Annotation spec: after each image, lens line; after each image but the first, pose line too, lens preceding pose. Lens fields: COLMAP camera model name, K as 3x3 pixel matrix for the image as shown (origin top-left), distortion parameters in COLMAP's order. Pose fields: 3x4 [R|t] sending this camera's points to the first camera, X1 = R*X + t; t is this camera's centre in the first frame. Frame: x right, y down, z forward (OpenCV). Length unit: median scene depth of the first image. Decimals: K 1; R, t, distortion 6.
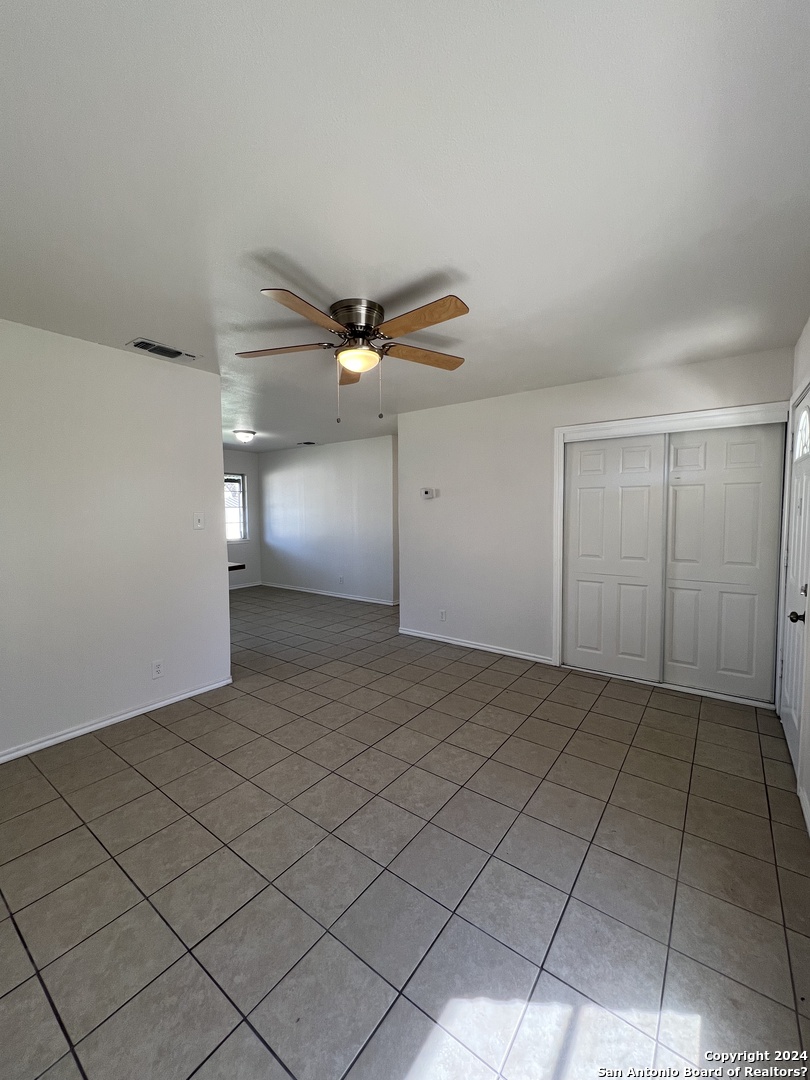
lens RADIAL K [[430.7, 0, 405.8], [0, 430.7, 536.7], [0, 0, 1]] dist [0.000758, 0.000229]
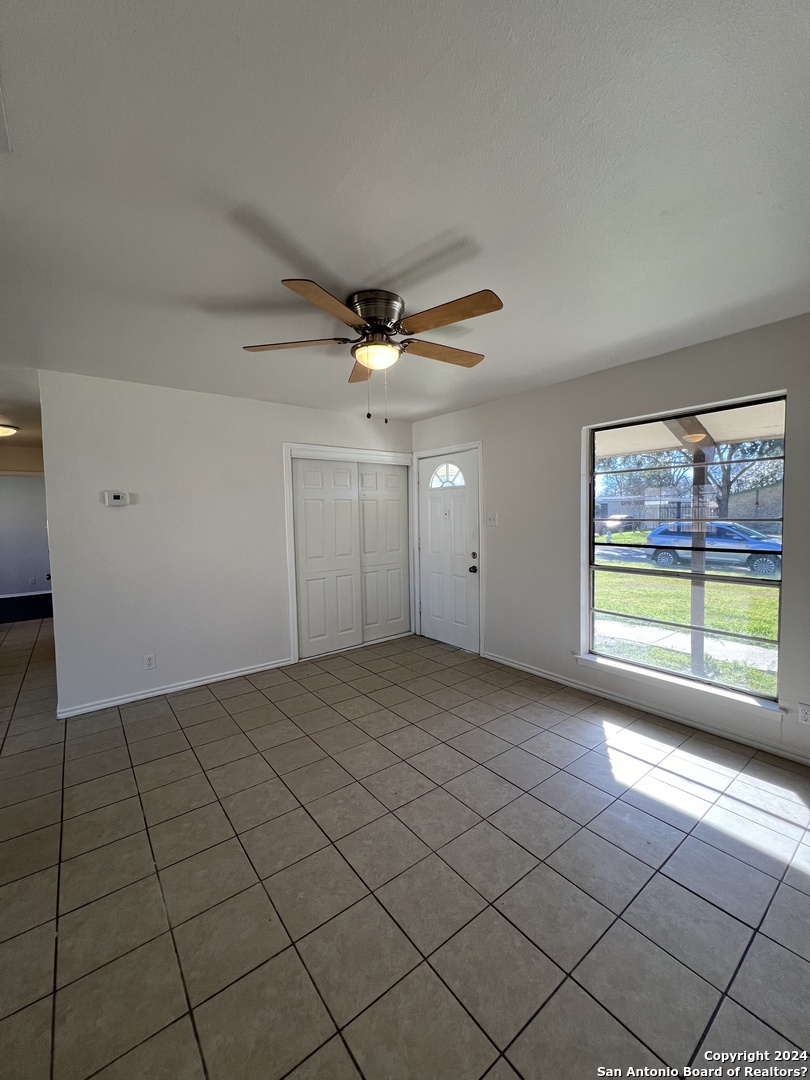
lens RADIAL K [[430.7, 0, 407.1], [0, 430.7, 533.8], [0, 0, 1]] dist [0.000758, 0.000229]
pose [[0.270776, -0.043329, 0.961667, -0.684024], [0.079782, 0.996560, 0.022437, -0.027923], [-0.959331, 0.070648, 0.273301, 0.475812]]
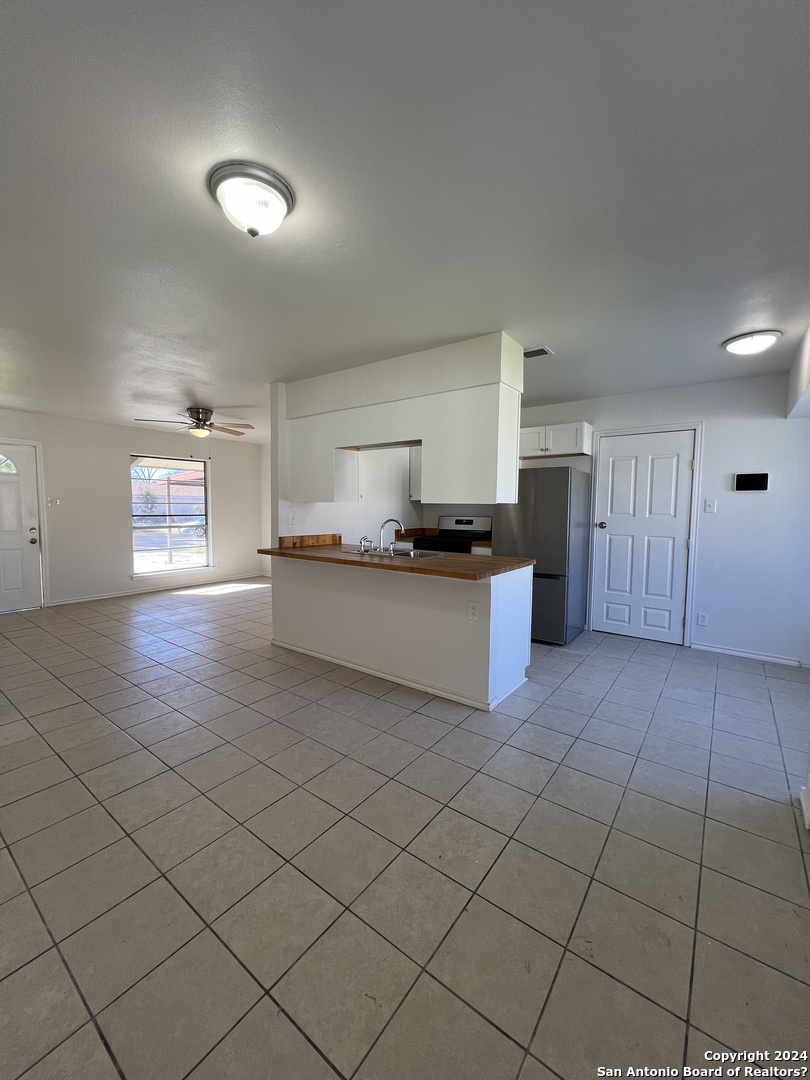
lens RADIAL K [[430.7, 0, 406.9], [0, 430.7, 534.6], [0, 0, 1]] dist [0.000758, 0.000229]
pose [[-0.999976, -0.001636, 0.006721, -0.818109], [-0.000711, 0.990790, 0.135403, -0.121924], [-0.006881, 0.135395, -0.990768, 2.230338]]
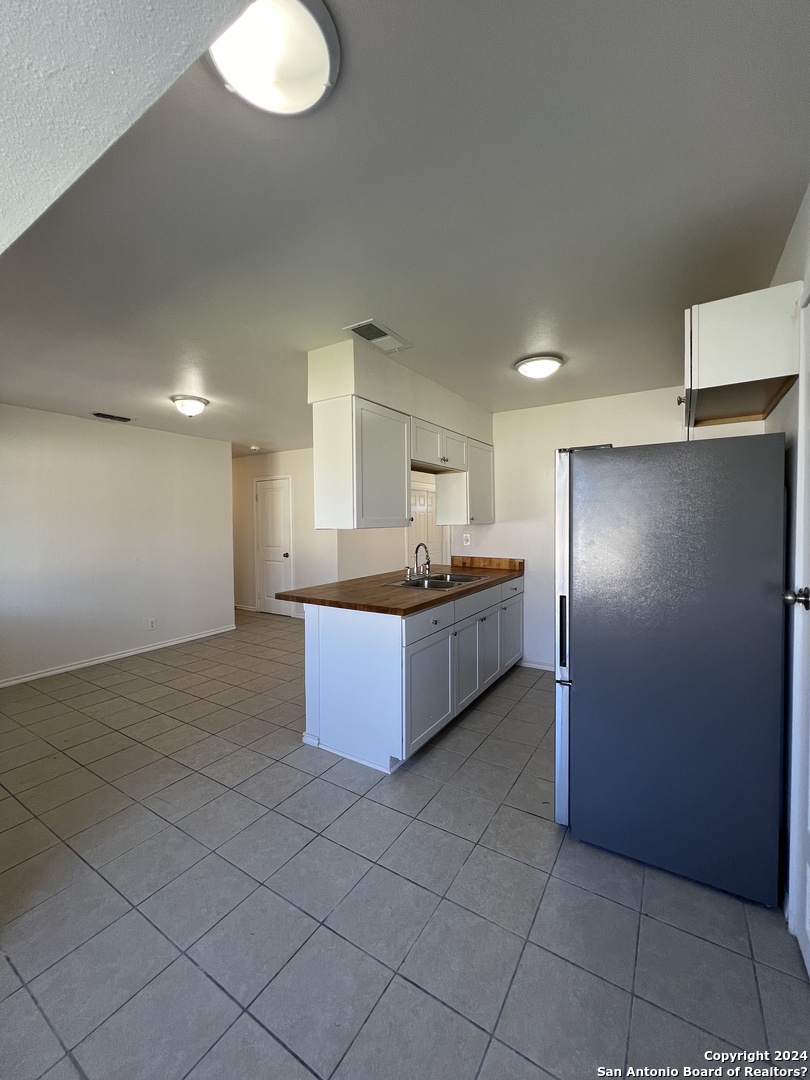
lens RADIAL K [[430.7, 0, 405.7], [0, 430.7, 537.9], [0, 0, 1]] dist [0.000758, 0.000229]
pose [[-0.072435, -0.029147, 0.996947, -1.787098], [0.076654, 0.996454, 0.034702, -0.067420], [-0.994423, 0.078934, -0.069944, 1.284461]]
